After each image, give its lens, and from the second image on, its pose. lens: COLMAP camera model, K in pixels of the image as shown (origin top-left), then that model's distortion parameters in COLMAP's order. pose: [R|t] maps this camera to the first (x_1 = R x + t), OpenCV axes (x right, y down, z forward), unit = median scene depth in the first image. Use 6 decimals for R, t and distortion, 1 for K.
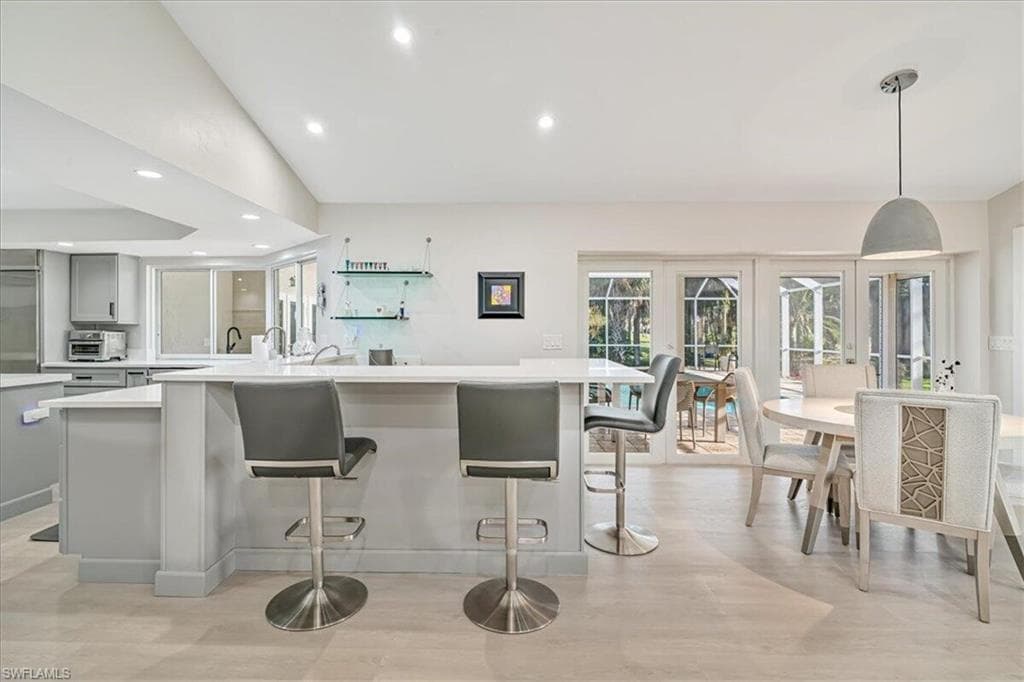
lens RADIAL K [[485.6, 0, 511.6], [0, 485.6, 329.7], [0, 0, 1]] dist [-0.005850, -0.000519]
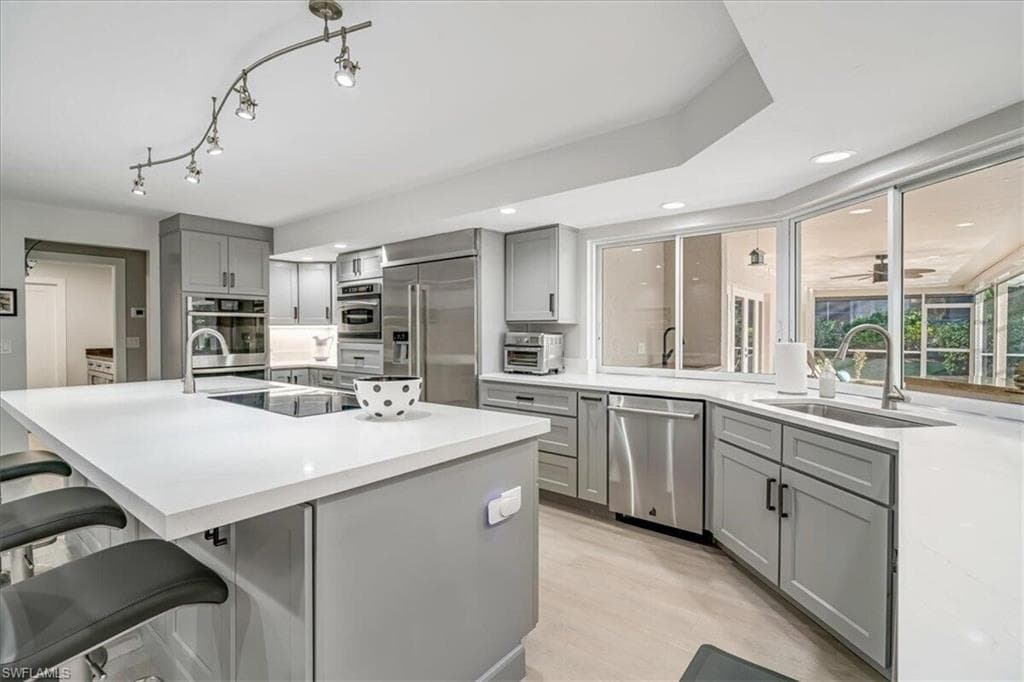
lens RADIAL K [[485.6, 0, 508.8], [0, 485.6, 336.2], [0, 0, 1]] dist [-0.005850, -0.000519]
pose [[0.790523, 0.005803, -0.612404, -0.439017], [0.002278, 0.999920, 0.012415, -0.002153], [0.612427, -0.011209, 0.790447, 0.394751]]
